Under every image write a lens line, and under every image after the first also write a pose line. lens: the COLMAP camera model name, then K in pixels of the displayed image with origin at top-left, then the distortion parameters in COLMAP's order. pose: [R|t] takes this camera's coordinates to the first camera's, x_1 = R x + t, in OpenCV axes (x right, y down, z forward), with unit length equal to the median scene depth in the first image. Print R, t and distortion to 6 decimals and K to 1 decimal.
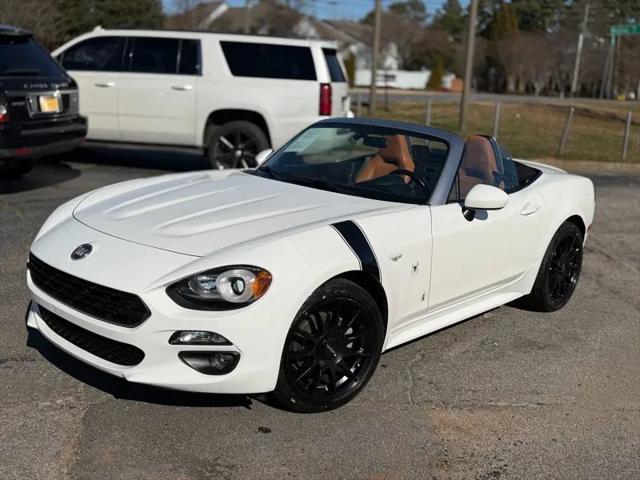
lens RADIAL K [[728.2, 0, 312.4], [0, 728.2, 234.1], [0, 0, 1]] dist [0.074238, 0.000000]
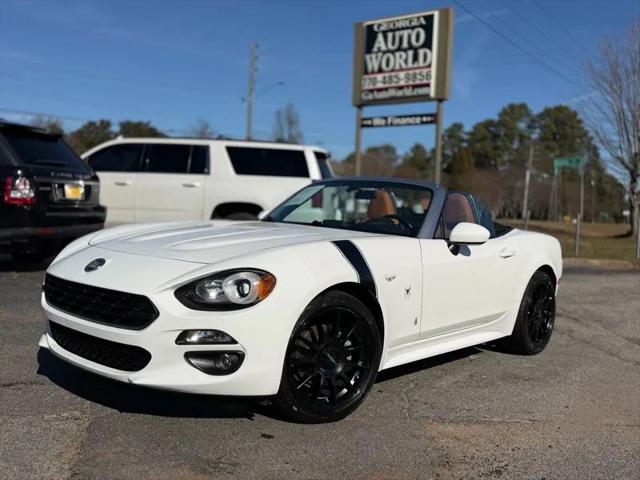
lens RADIAL K [[638.8, 0, 316.5], [0, 638.8, 231.2], [0, 0, 1]] dist [0.050426, 0.000000]
pose [[0.999742, -0.001340, 0.022670, -0.013863], [0.005298, 0.984473, -0.175458, 0.118886], [-0.022083, 0.175533, 0.984226, 0.061113]]
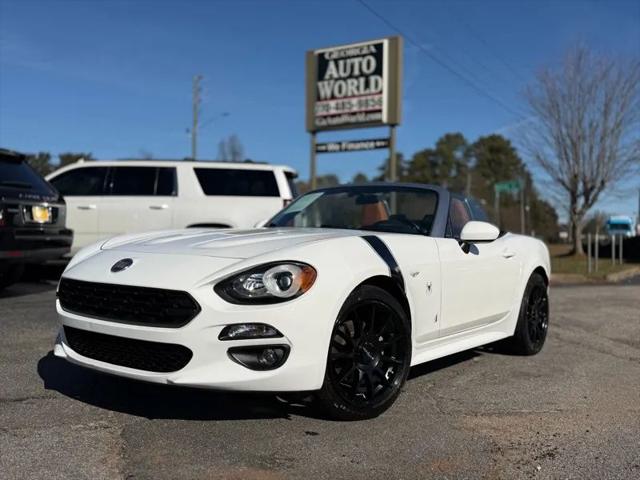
lens RADIAL K [[638.8, 0, 316.2], [0, 638.8, 230.8], [0, 0, 1]] dist [0.050426, 0.000000]
pose [[0.993542, -0.024483, 0.110792, -0.121763], [0.048669, 0.974011, -0.221209, 0.158790], [-0.102496, 0.225173, 0.968913, 0.083344]]
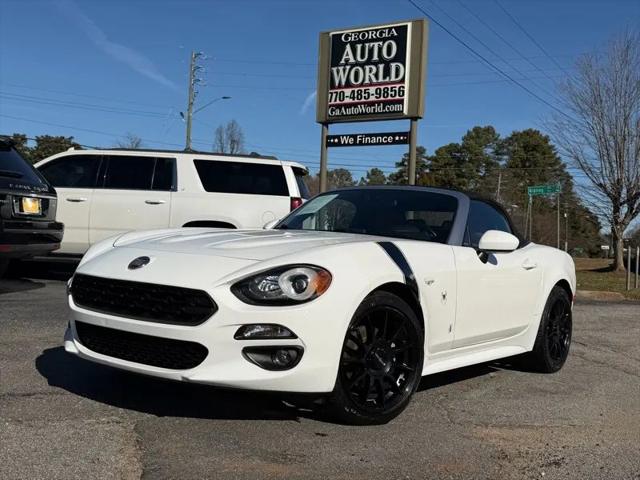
lens RADIAL K [[728.2, 0, 317.7], [0, 728.2, 233.1], [0, 0, 1]] dist [0.074238, 0.000000]
pose [[0.994585, 0.008831, 0.103554, -0.144841], [0.014331, 0.975212, -0.220810, 0.180236], [-0.102937, 0.221098, 0.969804, -0.023002]]
